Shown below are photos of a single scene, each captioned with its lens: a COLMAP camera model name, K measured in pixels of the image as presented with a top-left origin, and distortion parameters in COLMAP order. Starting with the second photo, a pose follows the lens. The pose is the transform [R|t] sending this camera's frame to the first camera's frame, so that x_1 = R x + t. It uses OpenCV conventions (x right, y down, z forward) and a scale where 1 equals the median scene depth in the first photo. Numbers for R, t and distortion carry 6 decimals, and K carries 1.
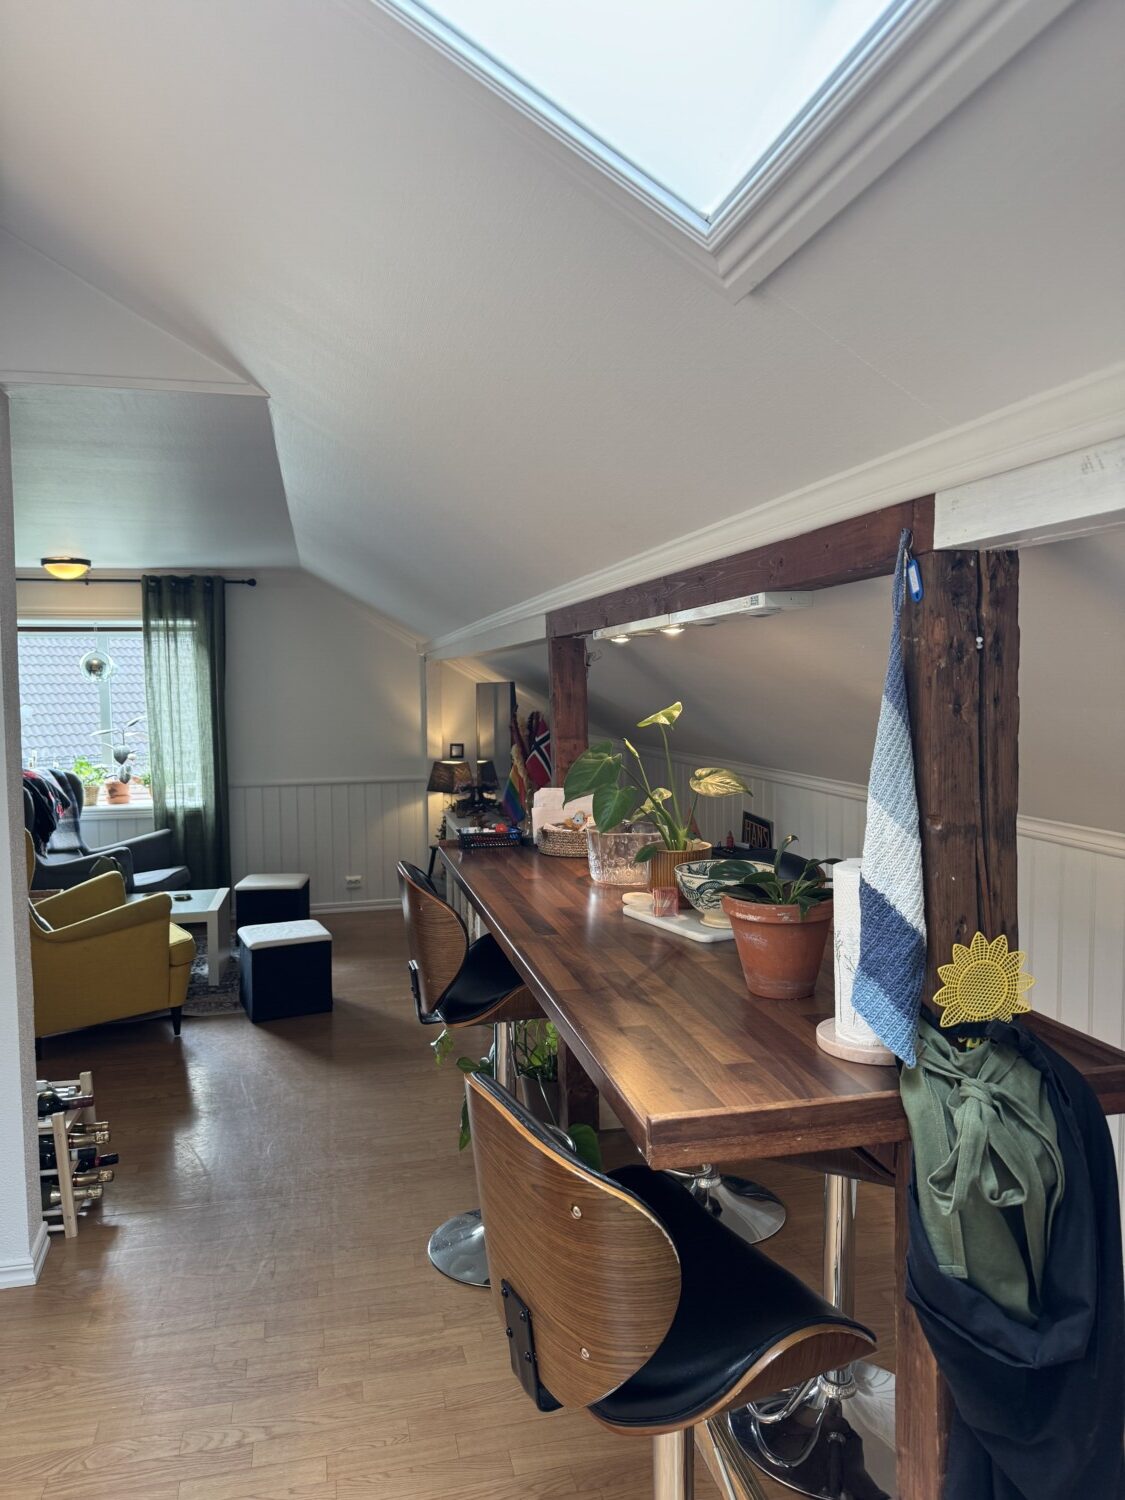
lens RADIAL K [[1053.7, 0, 562.1], [0, 1053.7, 748.4], [0, 0, 1]] dist [0.000925, -0.004547]
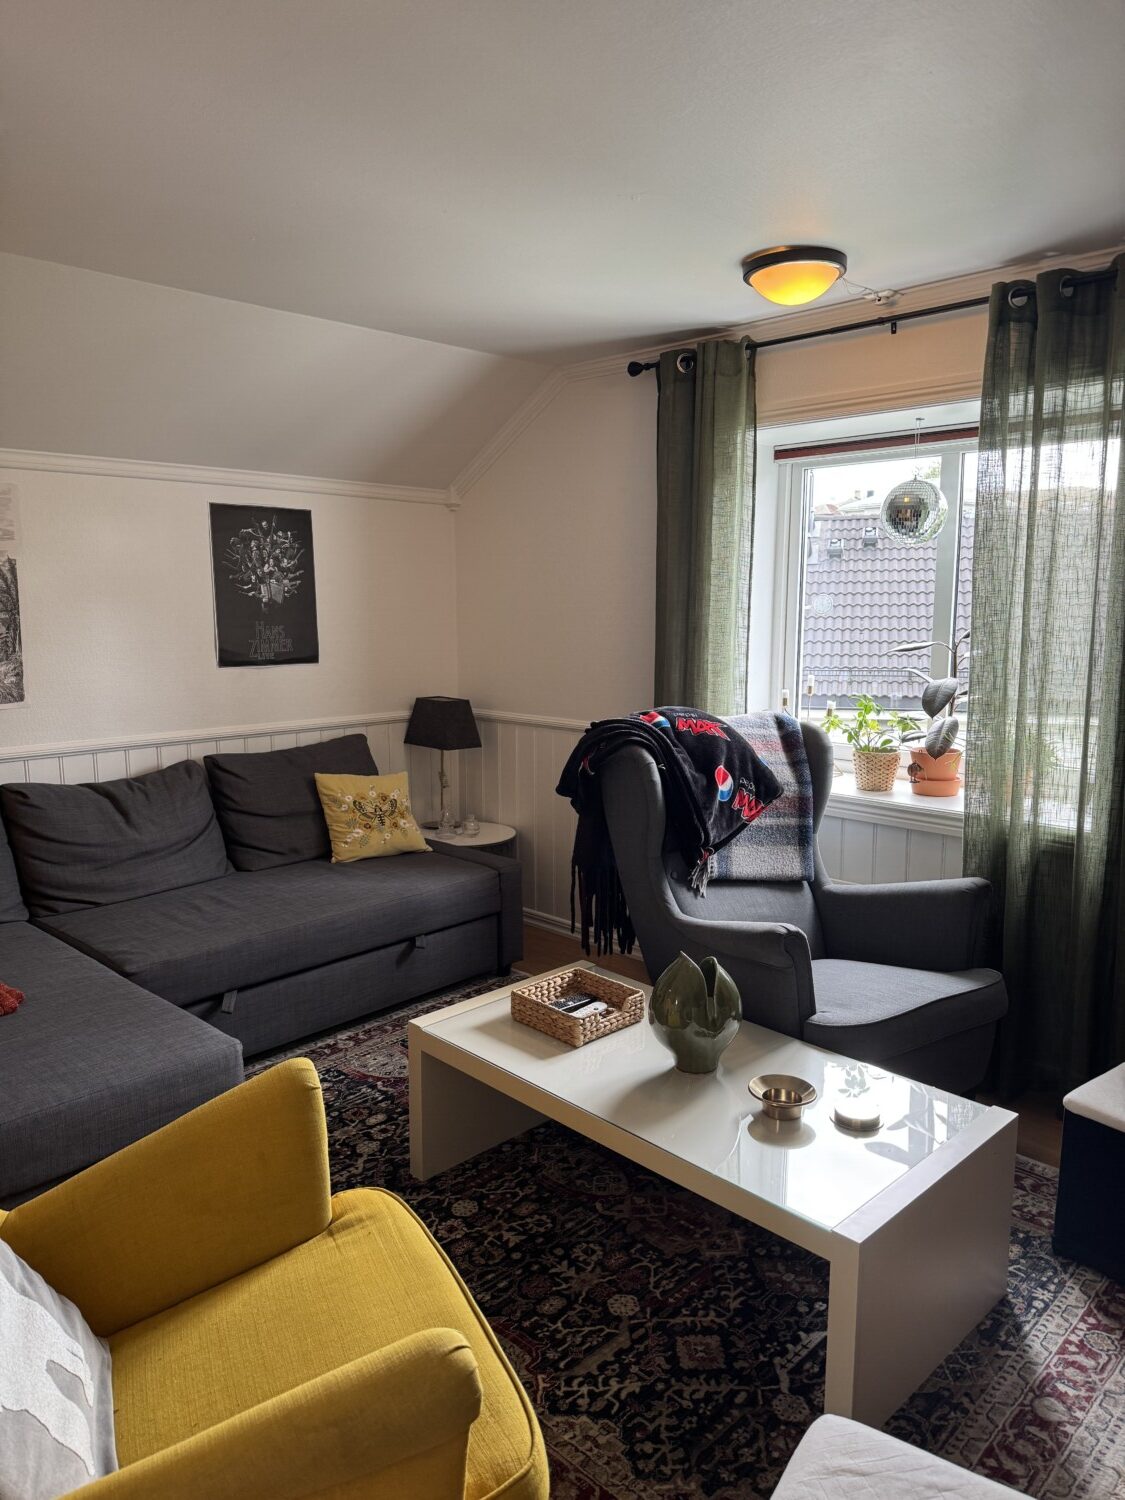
lens RADIAL K [[1053.7, 0, 560.4], [0, 1053.7, 754.6], [0, 0, 1]] dist [0.000925, -0.004547]
pose [[0.537777, 0.136715, -0.831929, -0.111498], [-0.059735, 0.990463, 0.124154, -0.017350], [0.840968, -0.017071, 0.540815, 0.617544]]
